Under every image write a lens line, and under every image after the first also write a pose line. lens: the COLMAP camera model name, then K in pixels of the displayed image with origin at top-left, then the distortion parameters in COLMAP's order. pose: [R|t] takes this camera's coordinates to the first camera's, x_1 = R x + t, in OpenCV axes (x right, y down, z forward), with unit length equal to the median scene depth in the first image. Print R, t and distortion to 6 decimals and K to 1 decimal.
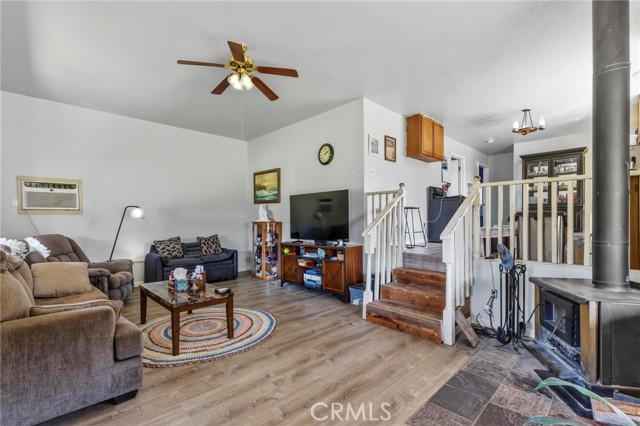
lens RADIAL K [[288.9, 0, 324.2], [0, 288.9, 218.2], [0, 0, 1]] dist [0.006218, 0.000462]
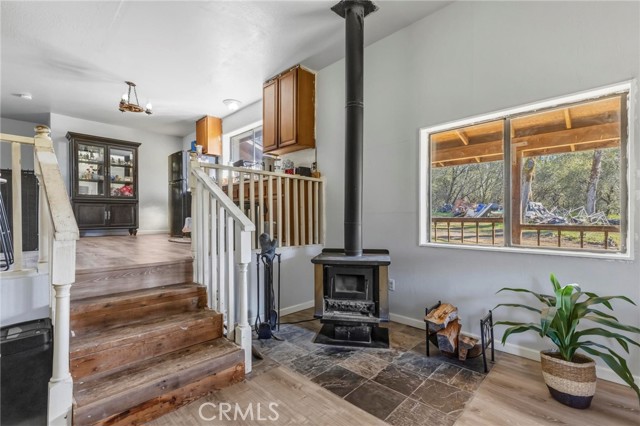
lens RADIAL K [[288.9, 0, 326.7], [0, 288.9, 217.7], [0, 0, 1]] dist [0.006218, 0.000462]
pose [[-0.025323, 0.001980, 0.999677, -0.195224], [-0.002127, 0.999996, -0.002035, 0.025288], [-0.999677, -0.002178, -0.025319, 0.503443]]
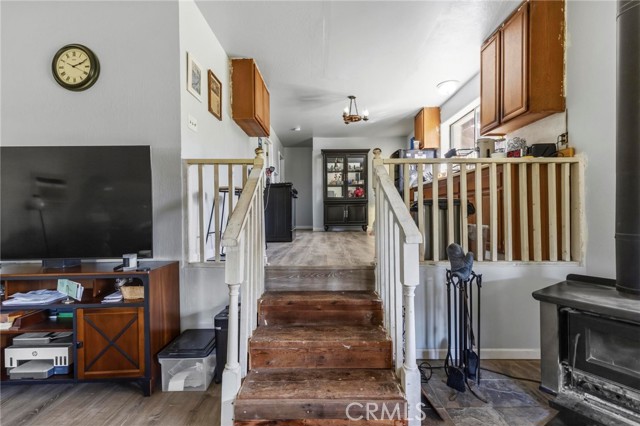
lens RADIAL K [[288.9, 0, 323.2], [0, 288.9, 212.9], [0, 0, 1]] dist [0.006218, 0.000462]
pose [[0.703328, 0.000396, 0.710865, -0.052251], [0.001911, 0.999995, -0.002448, 0.011453], [-0.710863, 0.003080, 0.703324, 0.452855]]
